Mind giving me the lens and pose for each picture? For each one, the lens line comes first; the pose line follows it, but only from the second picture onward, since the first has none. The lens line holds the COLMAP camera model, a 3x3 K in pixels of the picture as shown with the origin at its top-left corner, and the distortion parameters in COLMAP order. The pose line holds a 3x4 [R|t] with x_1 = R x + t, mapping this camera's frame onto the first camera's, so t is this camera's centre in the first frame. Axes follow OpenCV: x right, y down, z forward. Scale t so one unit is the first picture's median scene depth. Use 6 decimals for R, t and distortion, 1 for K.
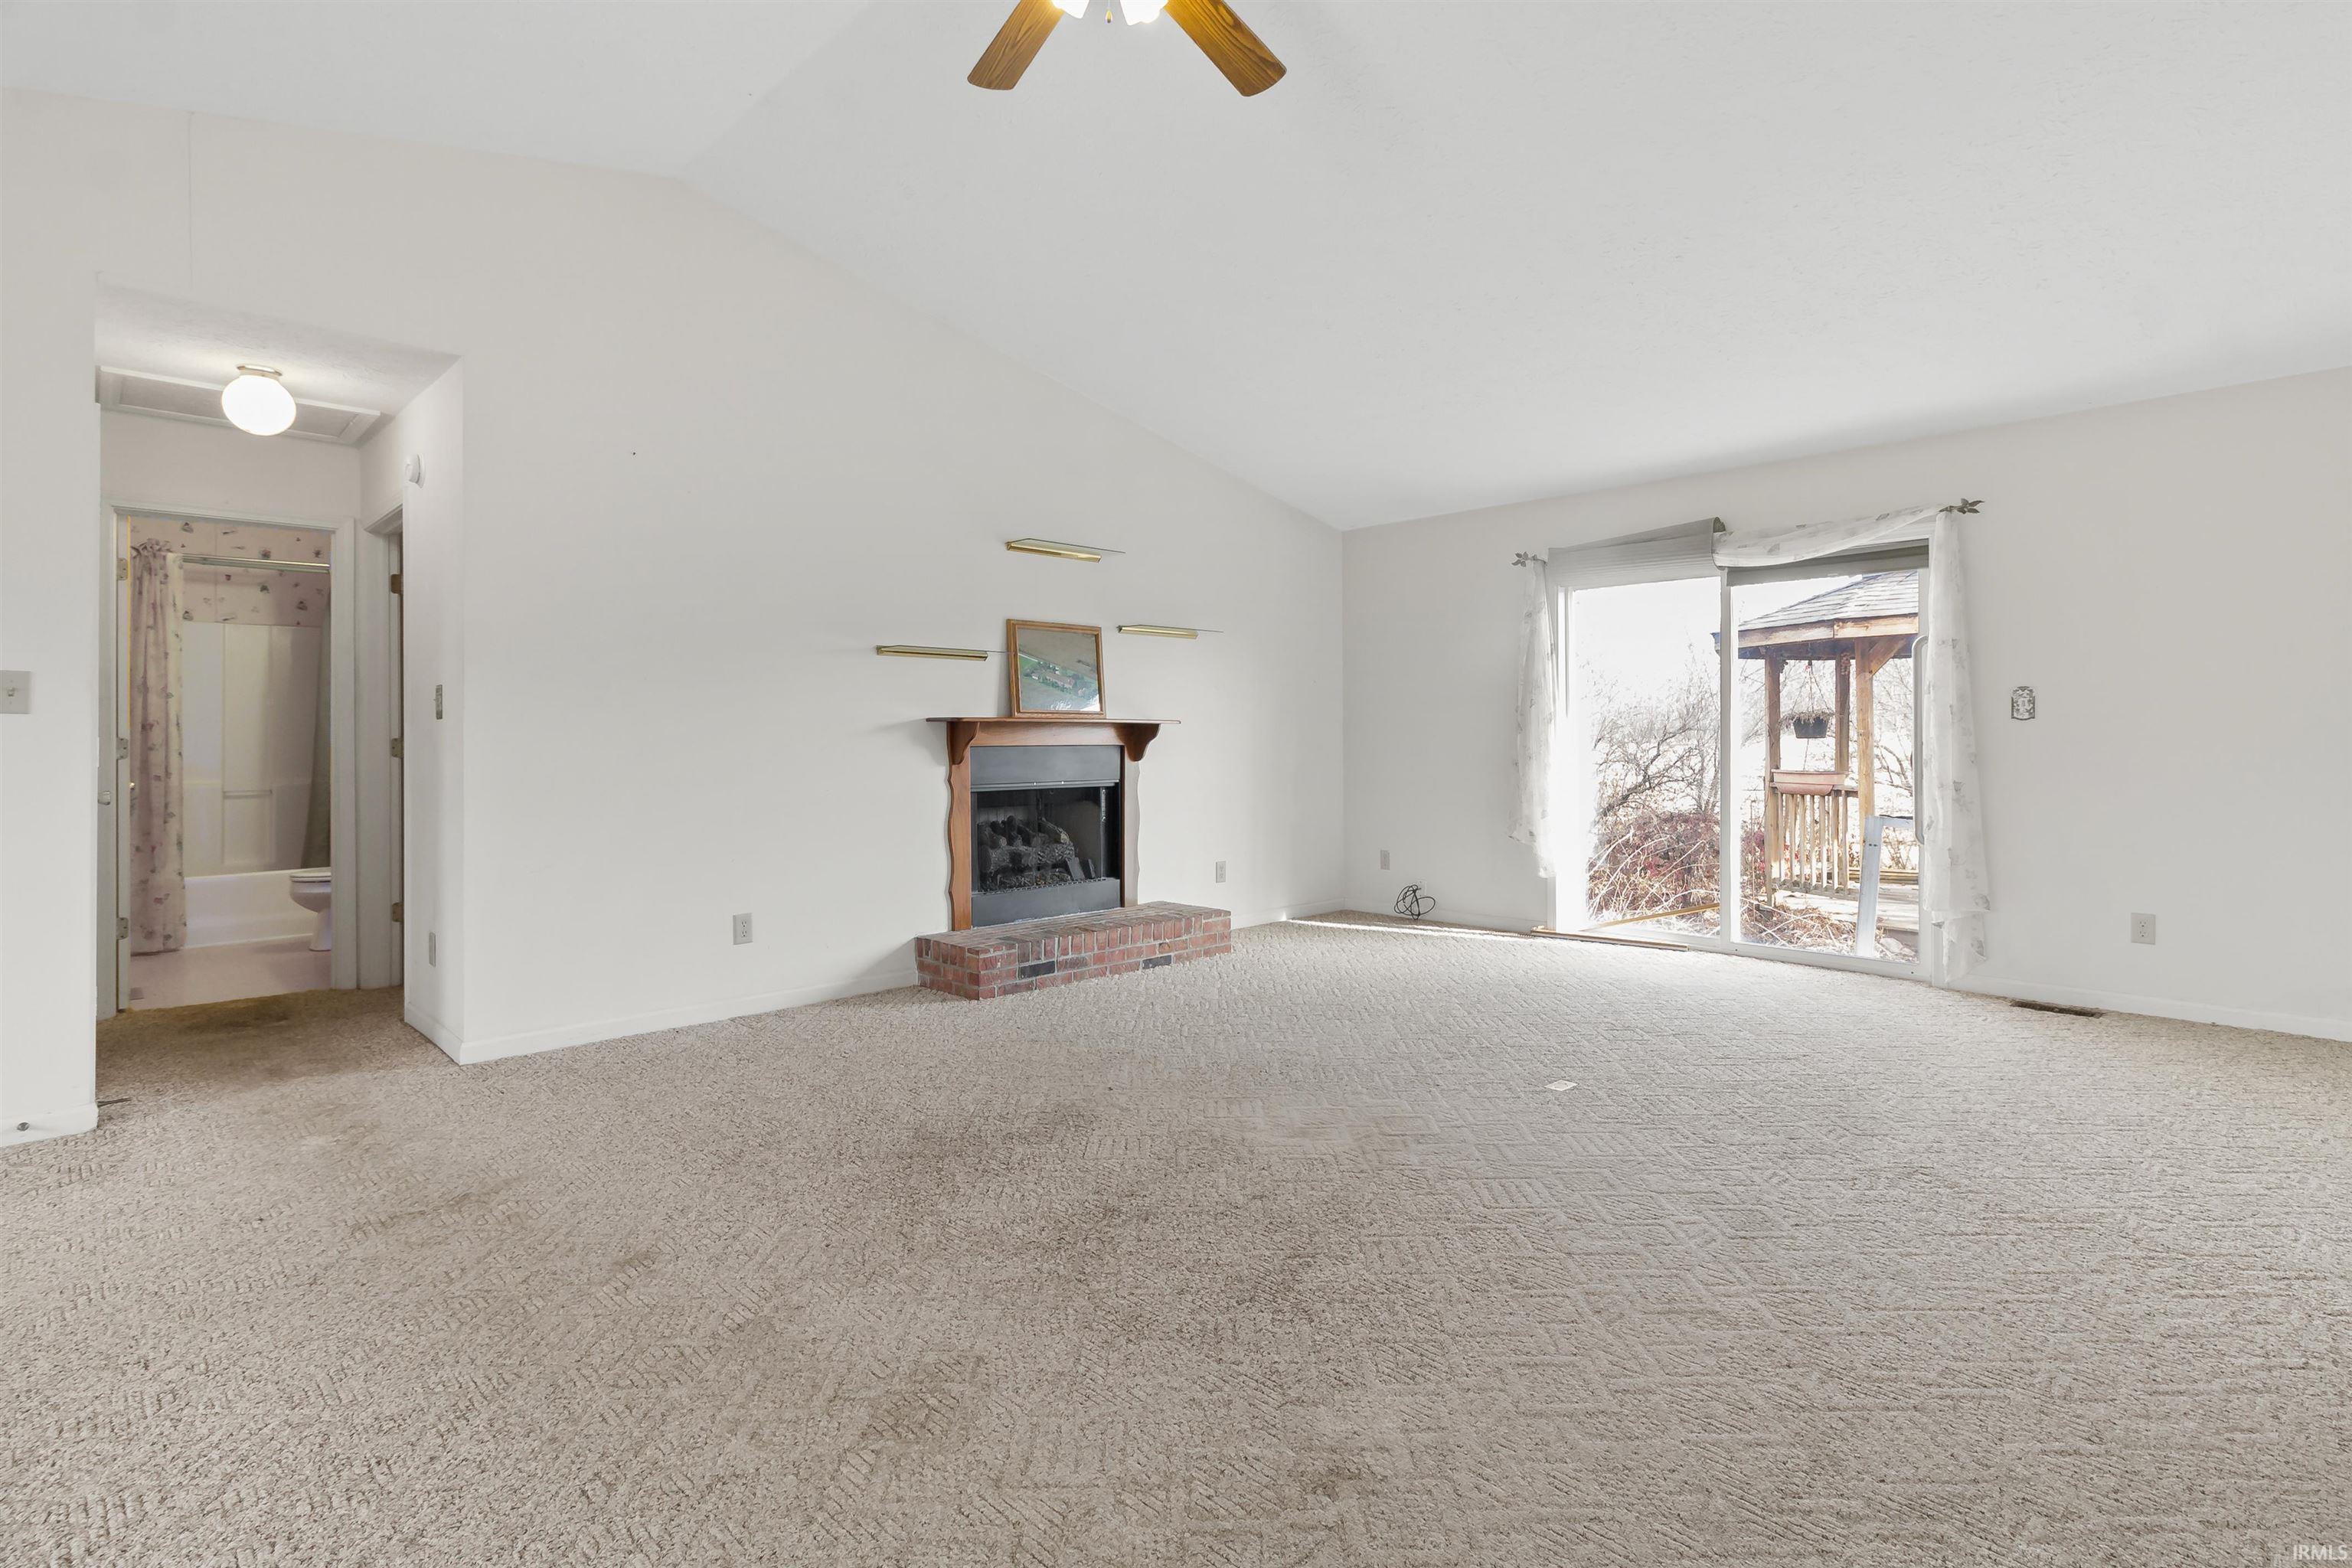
lens RADIAL K [[1131.8, 0, 1174.0], [0, 1131.8, 734.2], [0, 0, 1]] dist [0.002305, 0.001471]
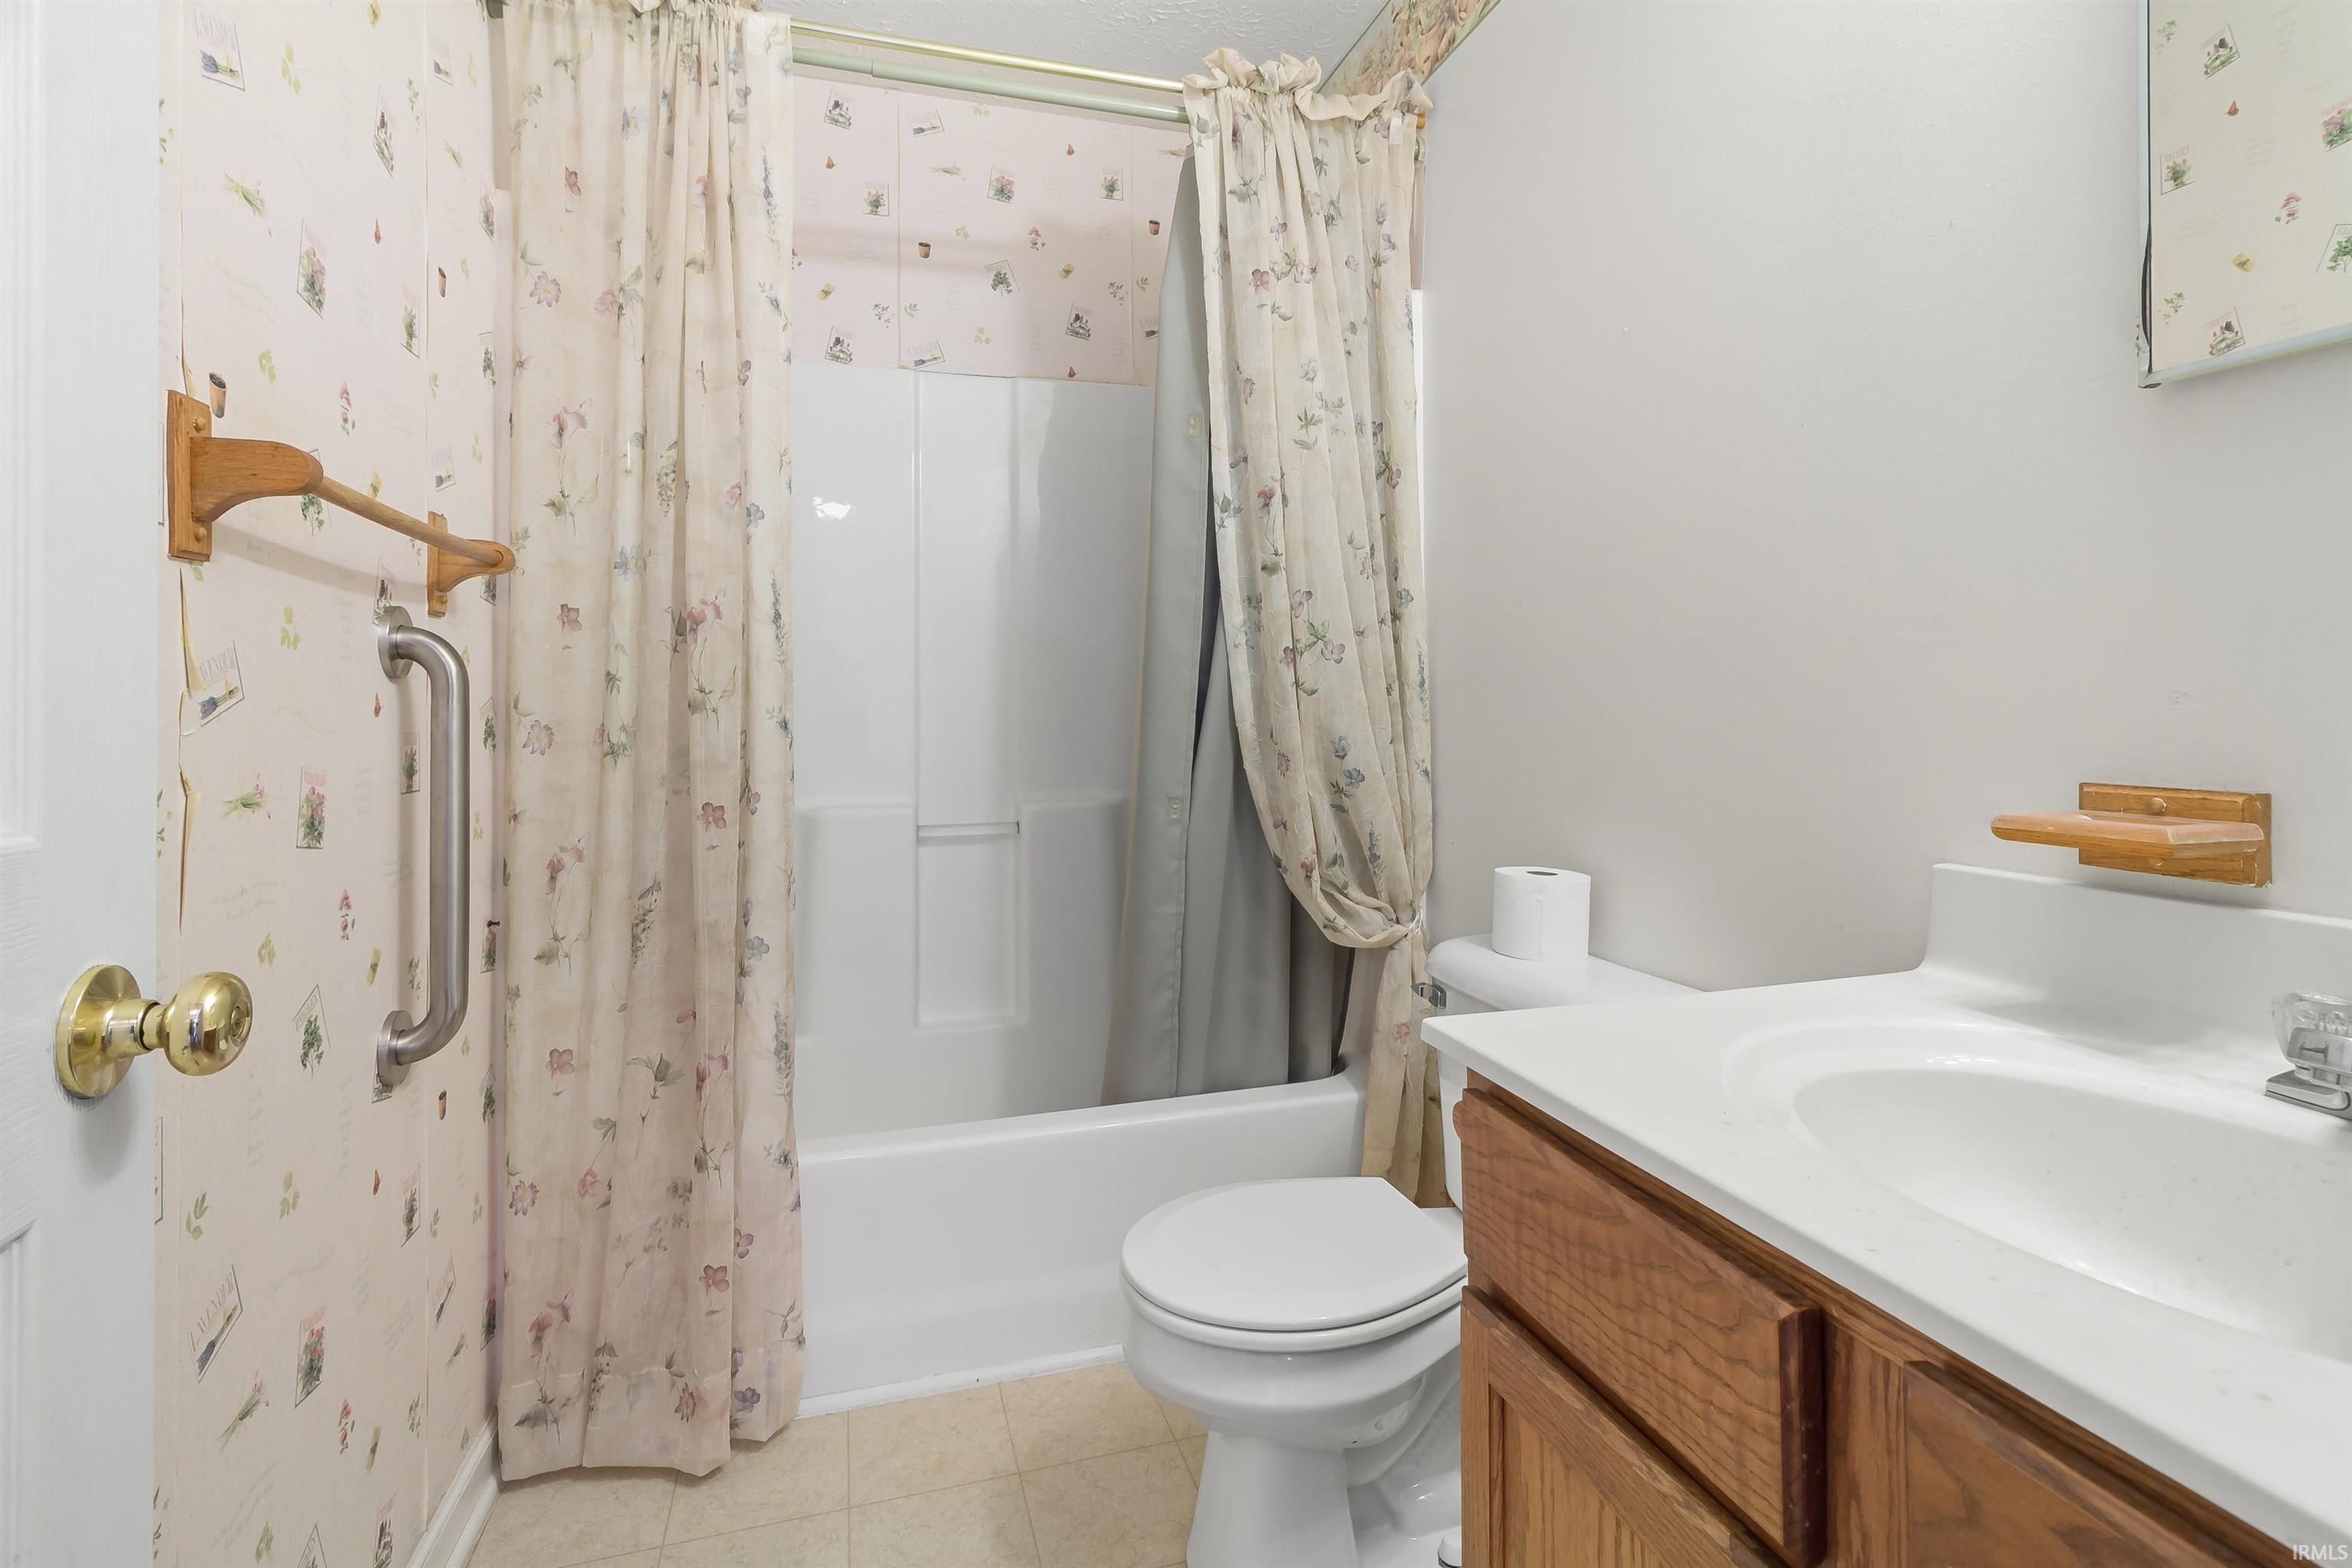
lens RADIAL K [[1131.8, 0, 1178.7], [0, 1131.8, 697.2], [0, 0, 1]] dist [0.002305, 0.001471]
pose [[0.882829, -0.003984, -0.469677, -0.665168], [0.003802, 0.999992, -0.001336, 0.011334], [0.469679, -0.000607, 0.882837, 0.806747]]
